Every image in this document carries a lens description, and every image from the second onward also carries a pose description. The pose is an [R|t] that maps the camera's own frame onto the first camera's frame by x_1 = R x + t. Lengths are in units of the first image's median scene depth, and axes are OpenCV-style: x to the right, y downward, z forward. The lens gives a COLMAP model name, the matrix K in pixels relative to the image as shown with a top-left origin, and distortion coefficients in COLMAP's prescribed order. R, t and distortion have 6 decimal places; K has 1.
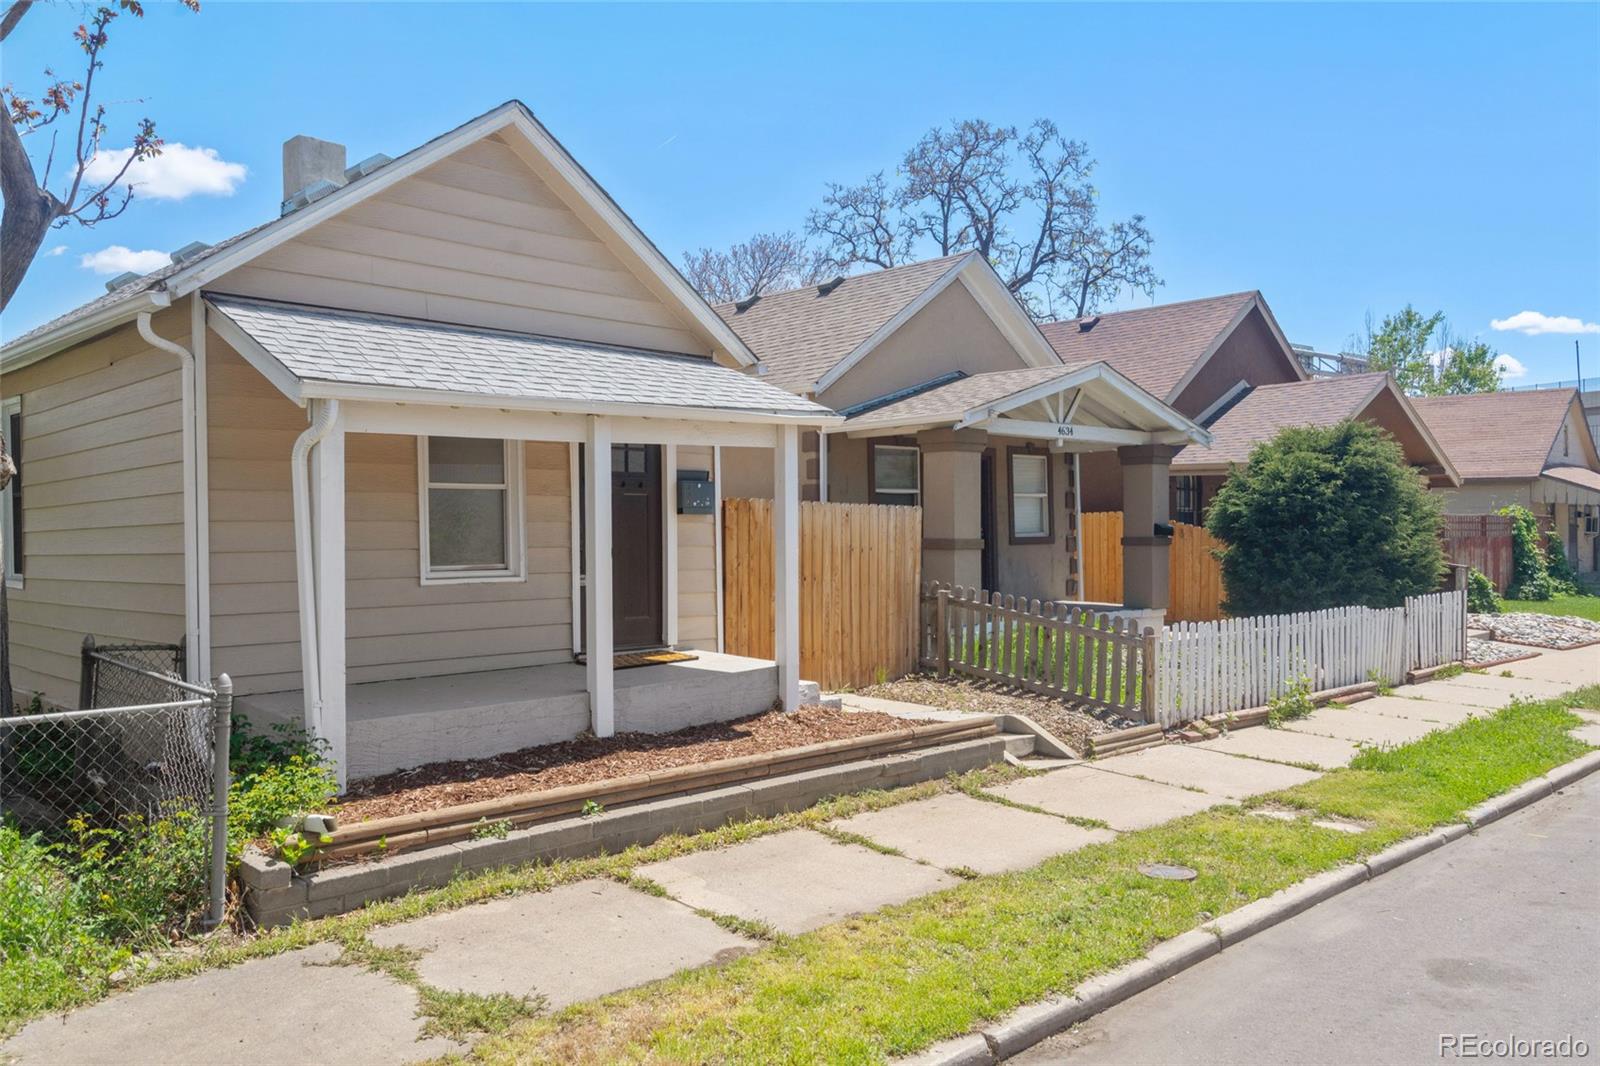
lens RADIAL K [[1246.2, 0, 801.7], [0, 1246.2, 533.1], [0, 0, 1]] dist [0.007273, 0.001536]
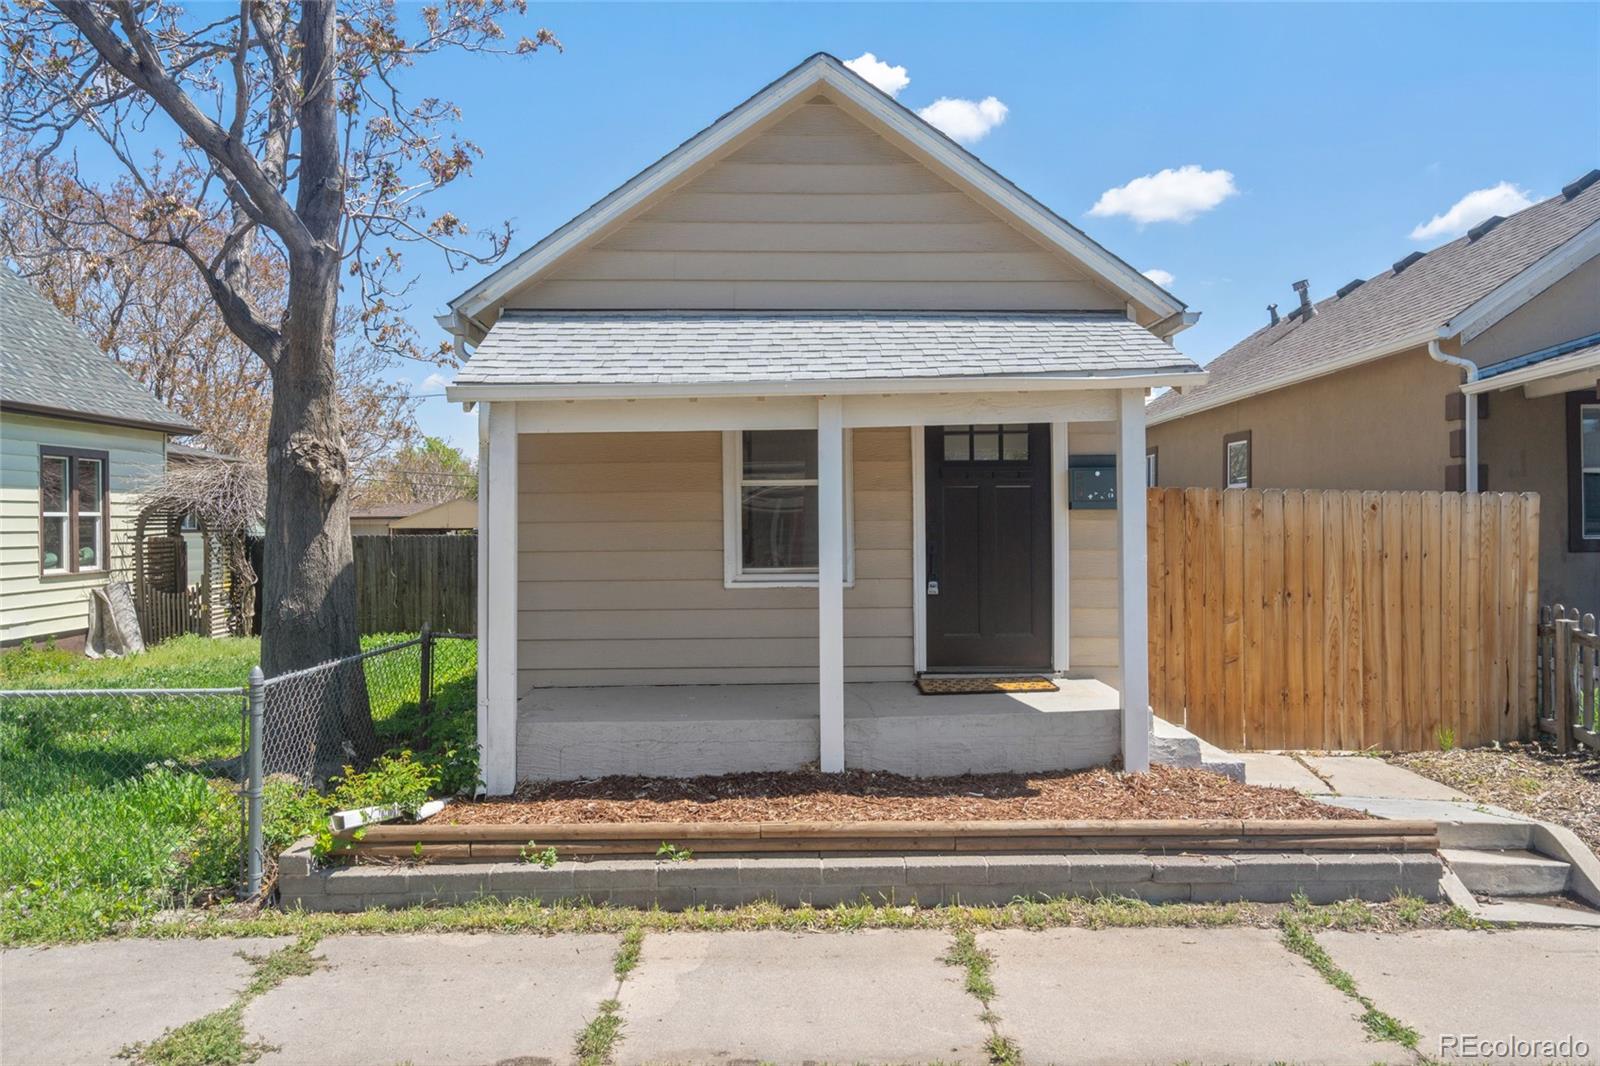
lens RADIAL K [[1246.2, 0, 797.0], [0, 1246.2, 535.3], [0, 0, 1]] dist [0.007273, 0.001536]
pose [[0.724373, 0.003453, -0.689399, 0.391071], [0.000605, 0.999984, 0.005644, -0.003889], [0.689408, -0.004505, 0.724359, 0.343285]]
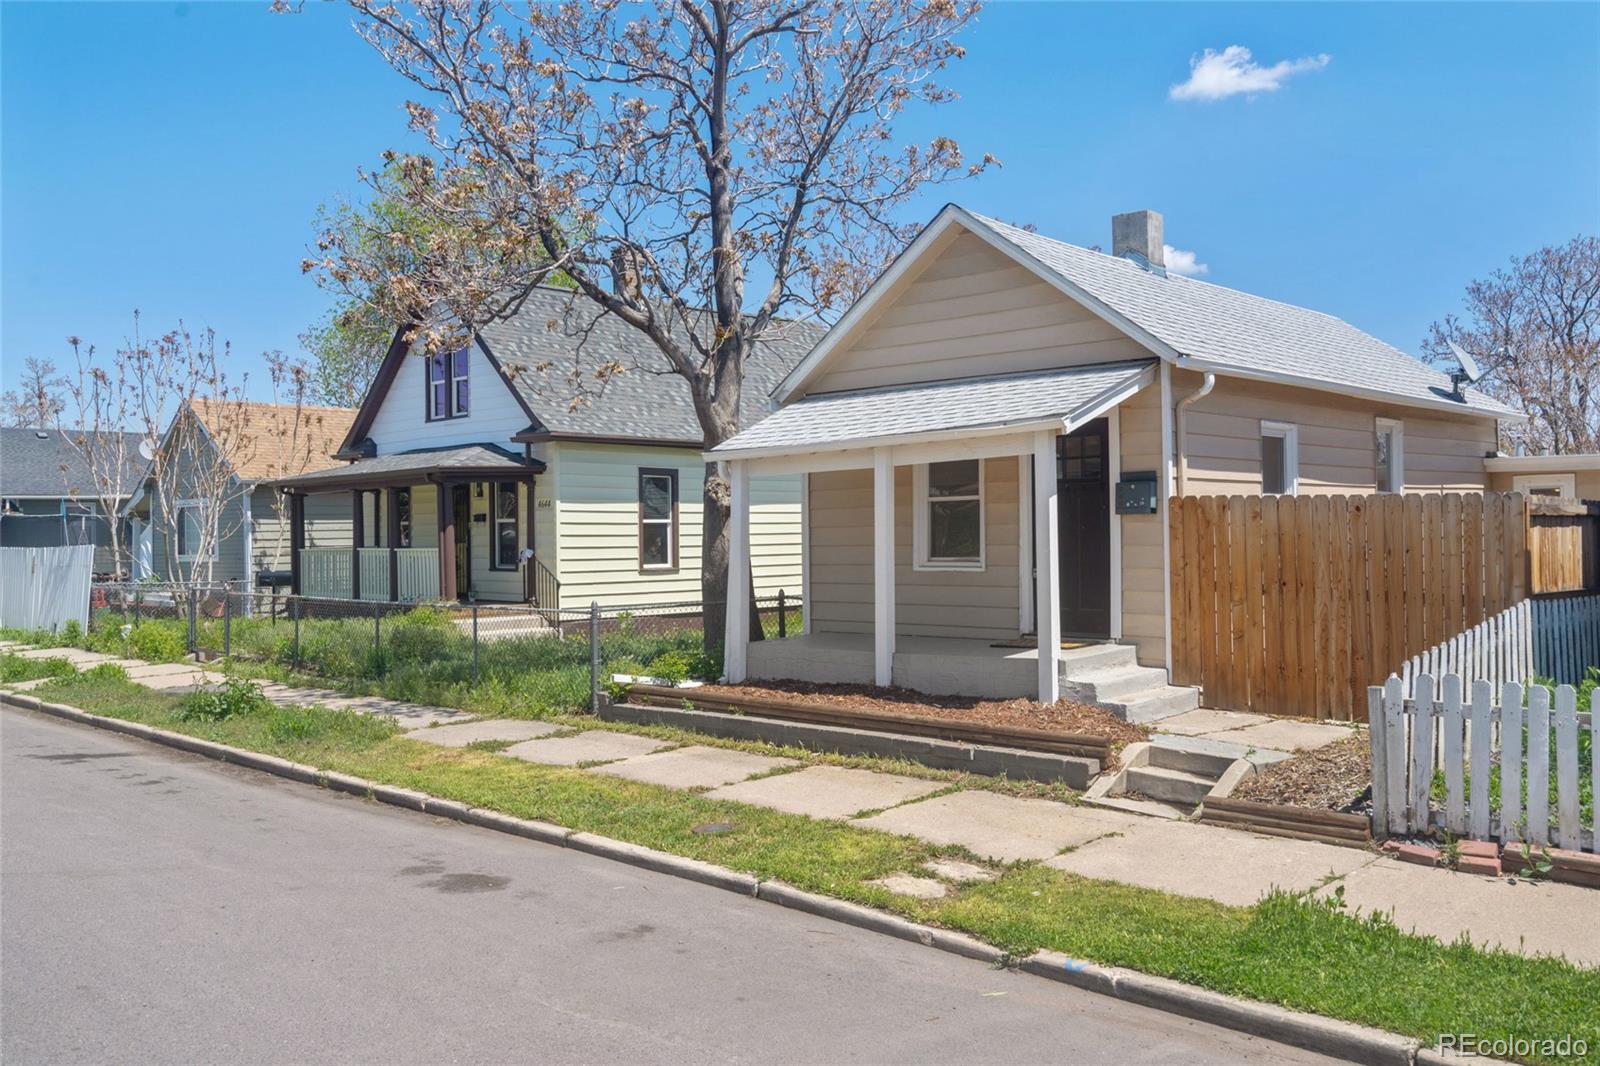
lens RADIAL K [[1368.7, 0, 803.8], [0, 1368.7, 530.9], [0, 0, 1]] dist [-0.004793, -0.010769]
pose [[0.020891, 0.000838, -0.999781, 1.241844], [0.008533, 0.999963, 0.001016, -0.005732], [0.999745, -0.008553, 0.020883, 0.836923]]
